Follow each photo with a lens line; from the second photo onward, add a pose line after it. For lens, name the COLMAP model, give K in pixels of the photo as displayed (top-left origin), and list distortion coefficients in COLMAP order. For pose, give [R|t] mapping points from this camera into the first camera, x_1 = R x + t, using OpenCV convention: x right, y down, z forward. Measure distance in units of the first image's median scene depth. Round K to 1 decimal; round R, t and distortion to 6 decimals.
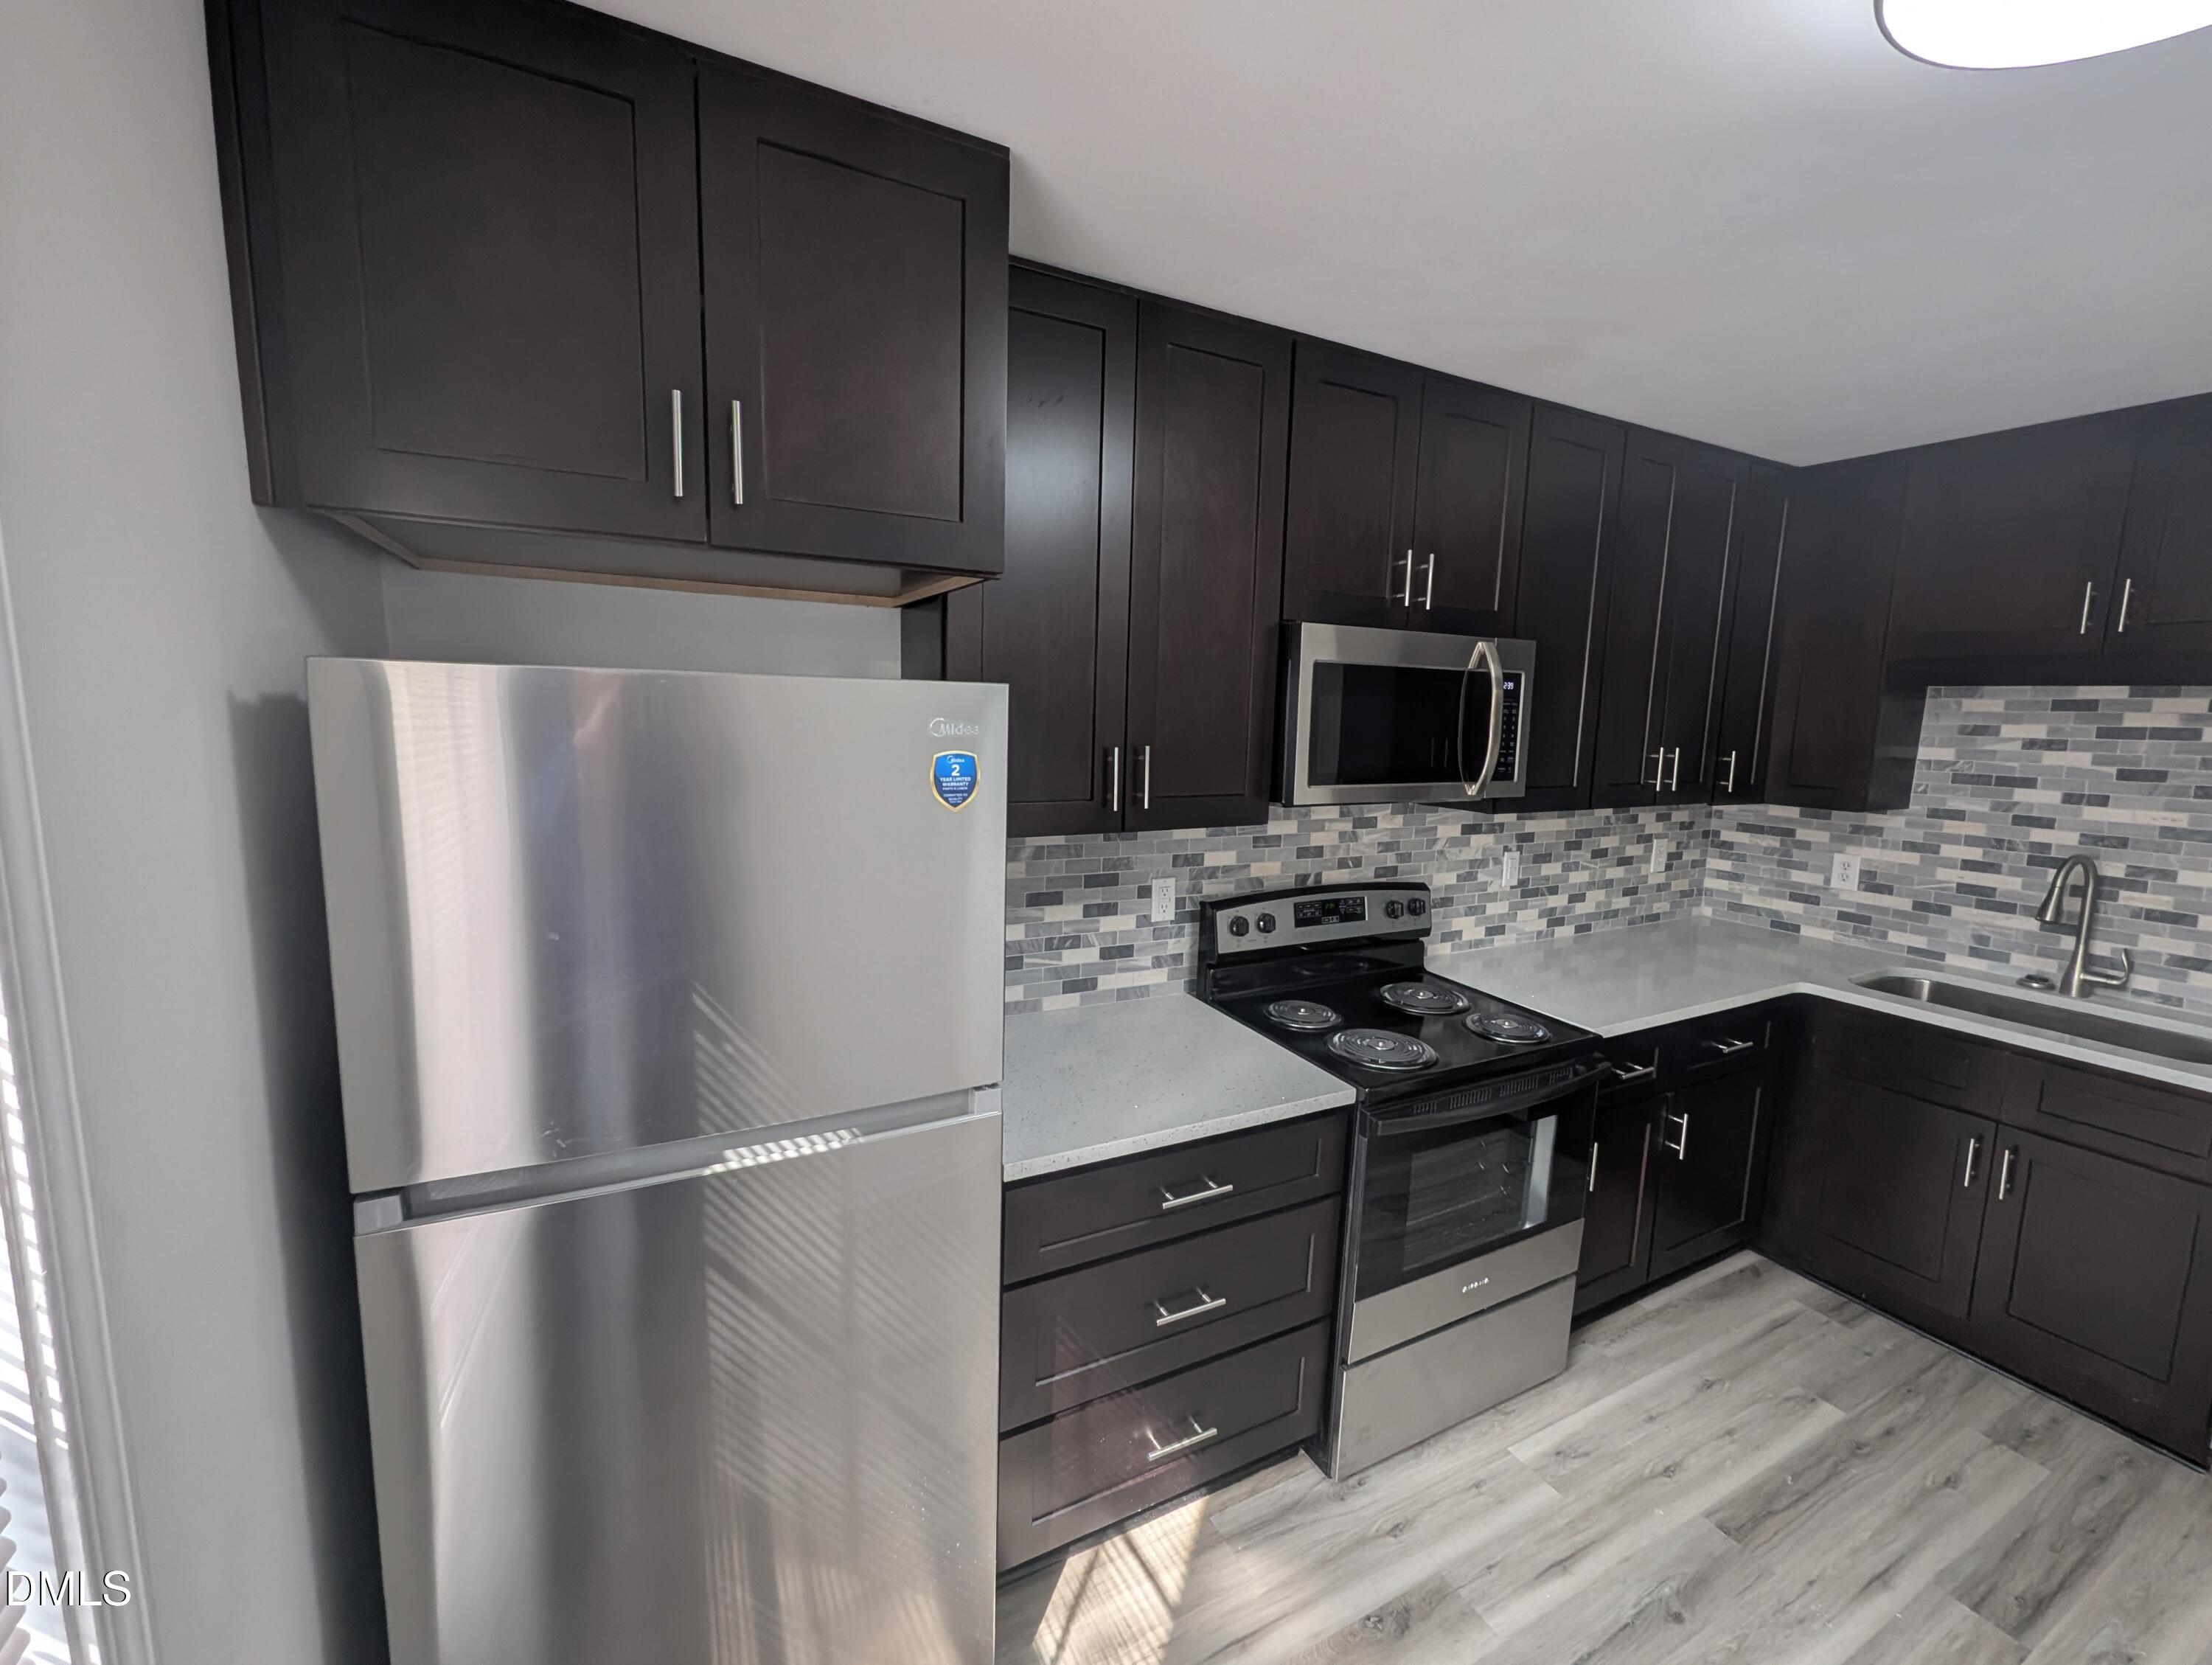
lens RADIAL K [[893.5, 0, 1107.4], [0, 893.5, 827.1], [0, 0, 1]] dist [-0.011302, -0.000215]
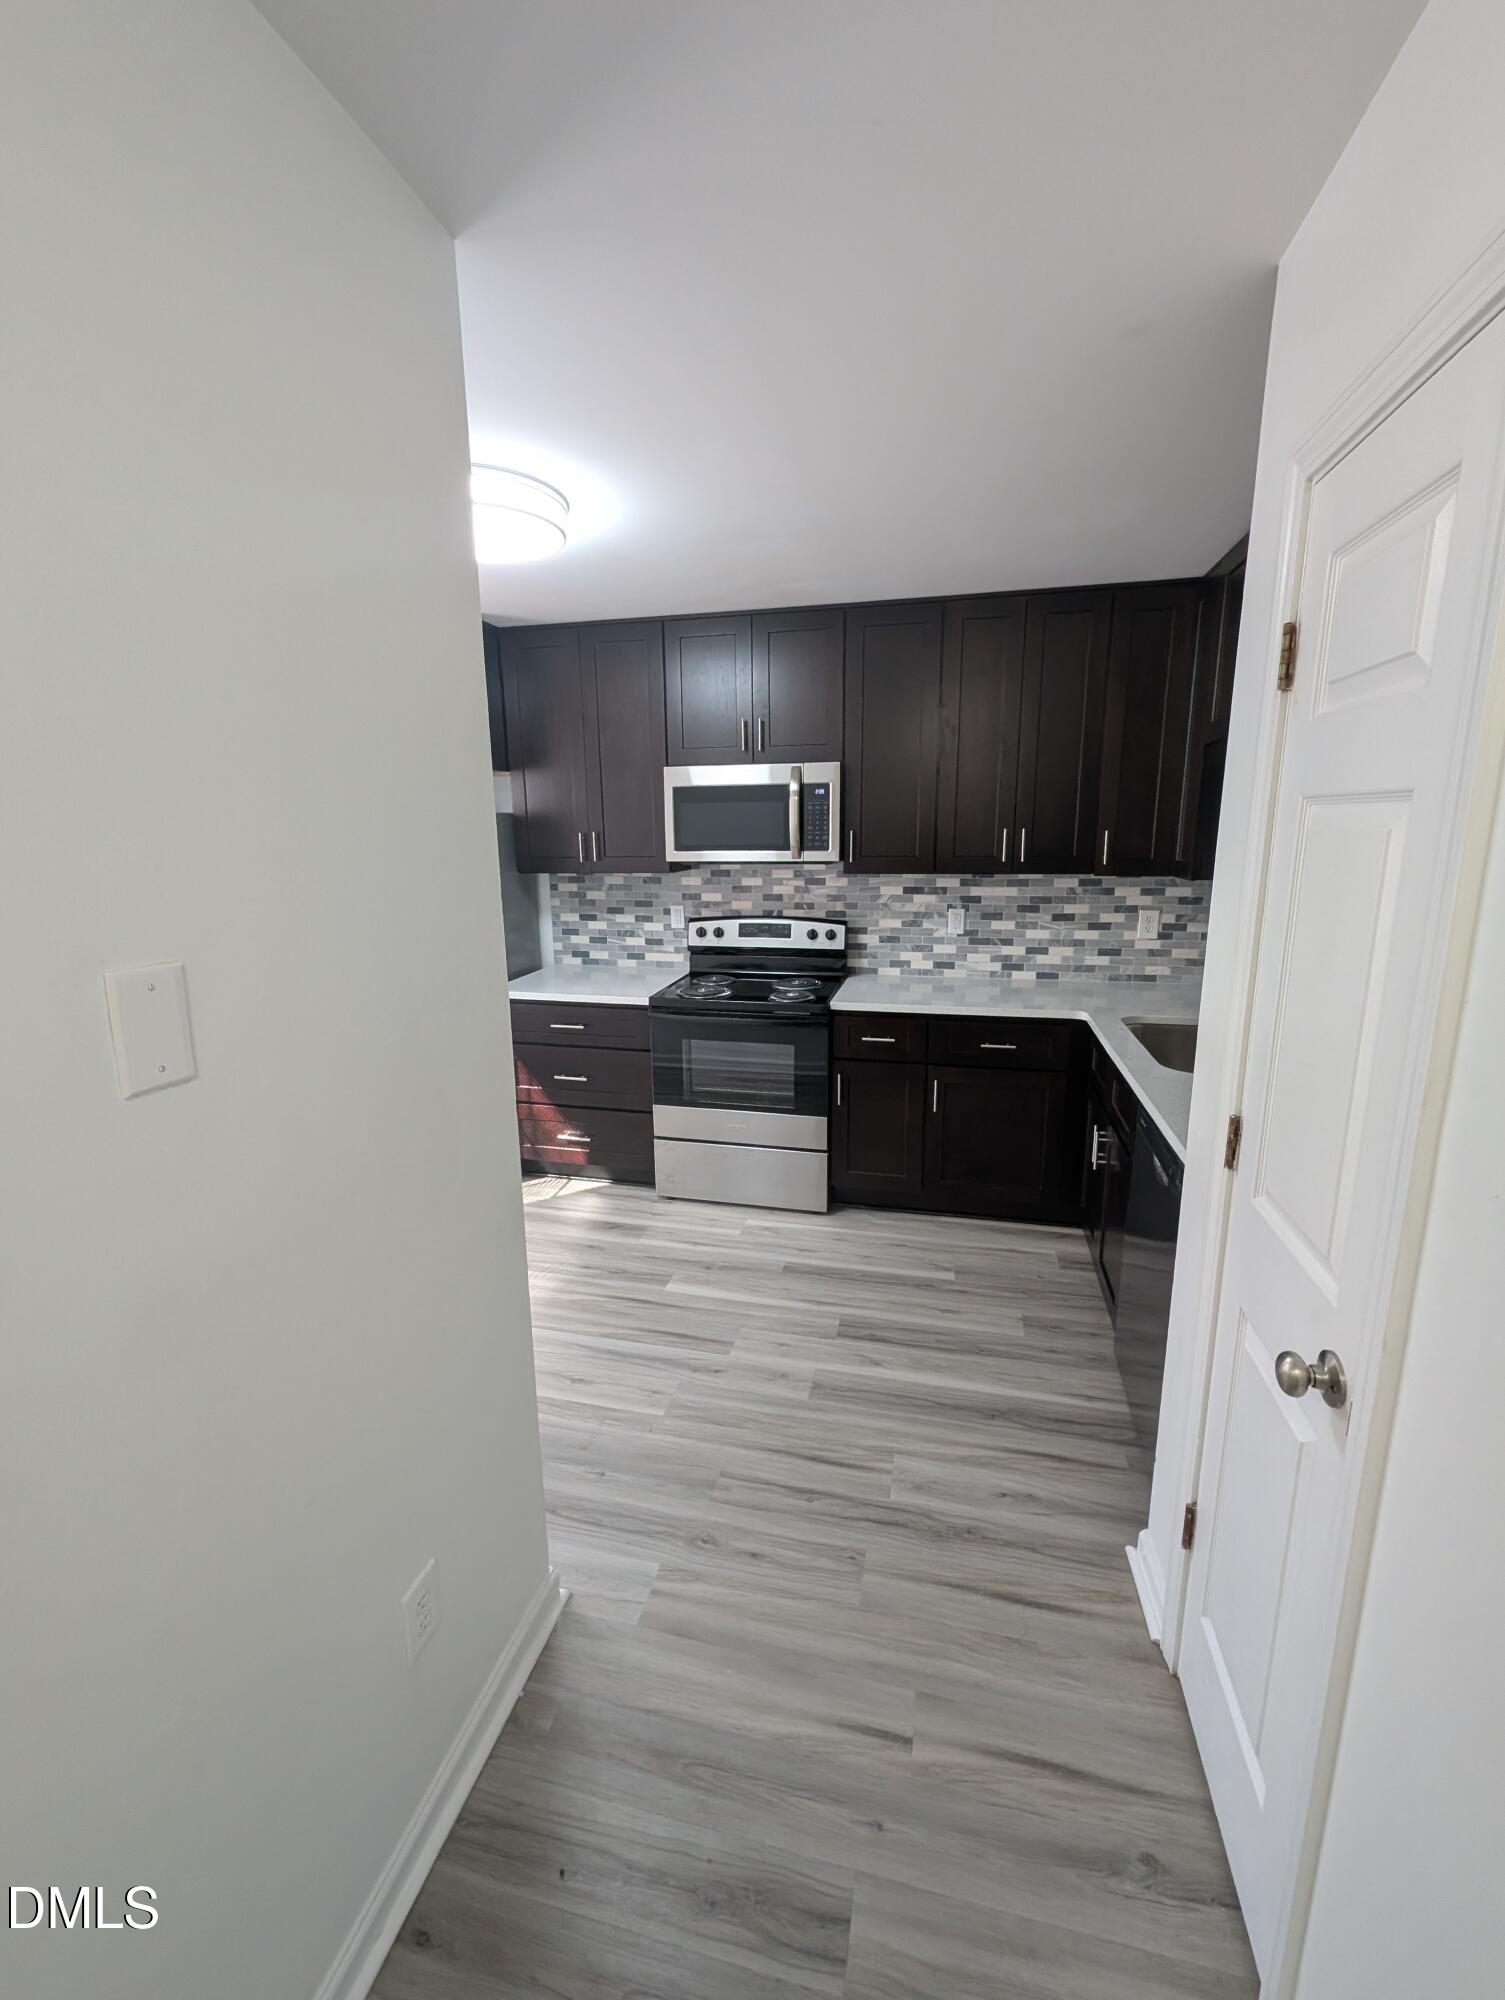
lens RADIAL K [[807.8, 0, 750.9], [0, 807.8, 998.9], [0, 0, 1]] dist [-0.011302, -0.000215]
pose [[0.760989, 0.103049, -0.640528, 1.088800], [-0.057799, 0.994147, 0.091270, 0.074759], [0.646185, -0.032433, 0.762492, -0.180341]]
